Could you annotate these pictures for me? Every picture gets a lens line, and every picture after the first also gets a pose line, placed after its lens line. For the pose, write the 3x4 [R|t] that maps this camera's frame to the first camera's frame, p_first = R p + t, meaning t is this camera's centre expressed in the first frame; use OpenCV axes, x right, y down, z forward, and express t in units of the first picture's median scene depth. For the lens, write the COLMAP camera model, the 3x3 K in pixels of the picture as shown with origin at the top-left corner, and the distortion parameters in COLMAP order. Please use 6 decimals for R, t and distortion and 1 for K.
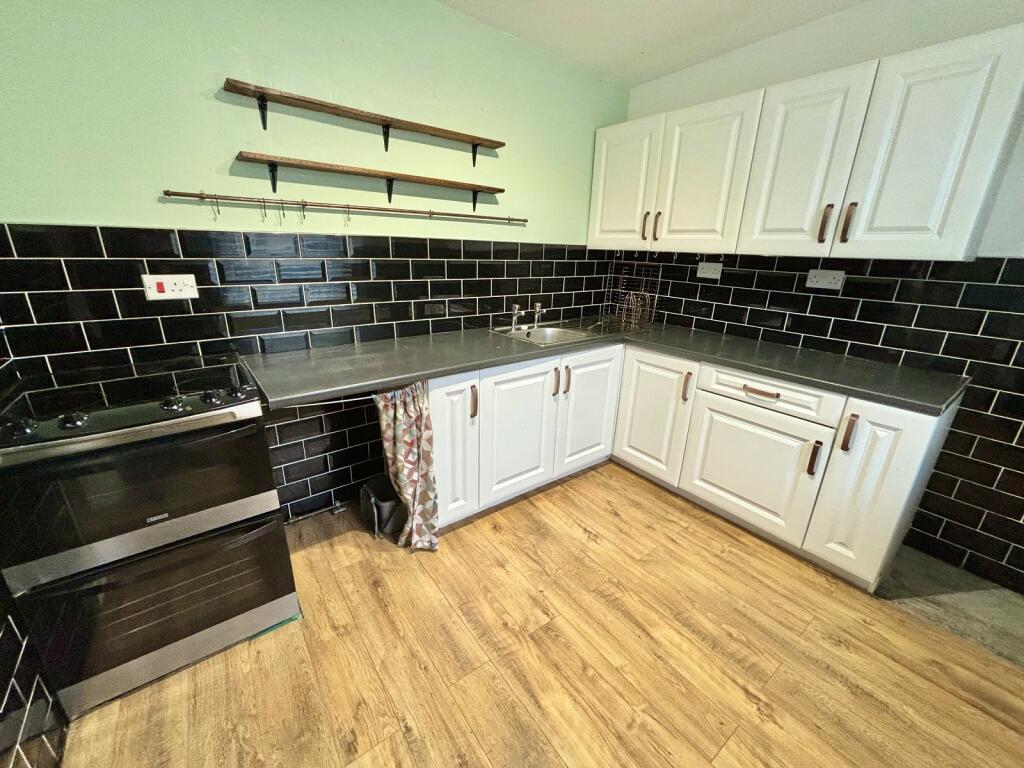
lens RADIAL K [[410.9, 0, 512.9], [0, 410.9, 381.7], [0, 0, 1]] dist [0.013083, -0.000007]
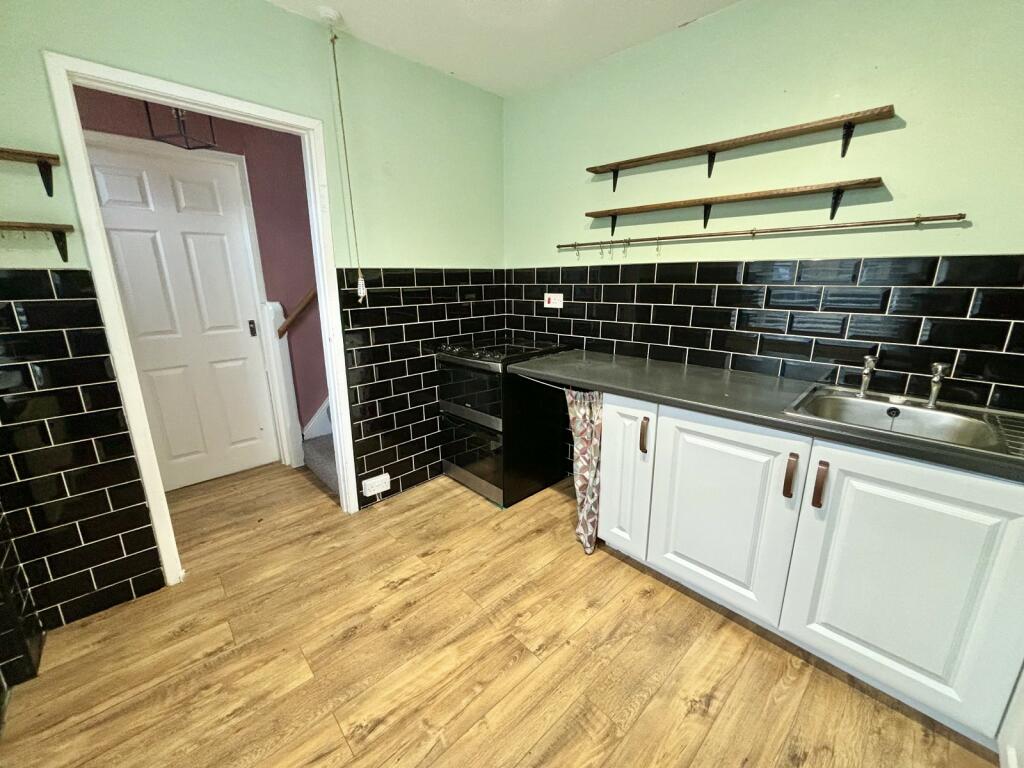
lens RADIAL K [[410.9, 0, 514.4], [0, 410.9, 386.2], [0, 0, 1]] dist [0.013083, -0.000007]
pose [[0.131347, 0.231899, -0.963831, 0.839067], [-0.302362, 0.935299, 0.183829, -0.155673], [0.944100, 0.267281, 0.192966, 0.595316]]
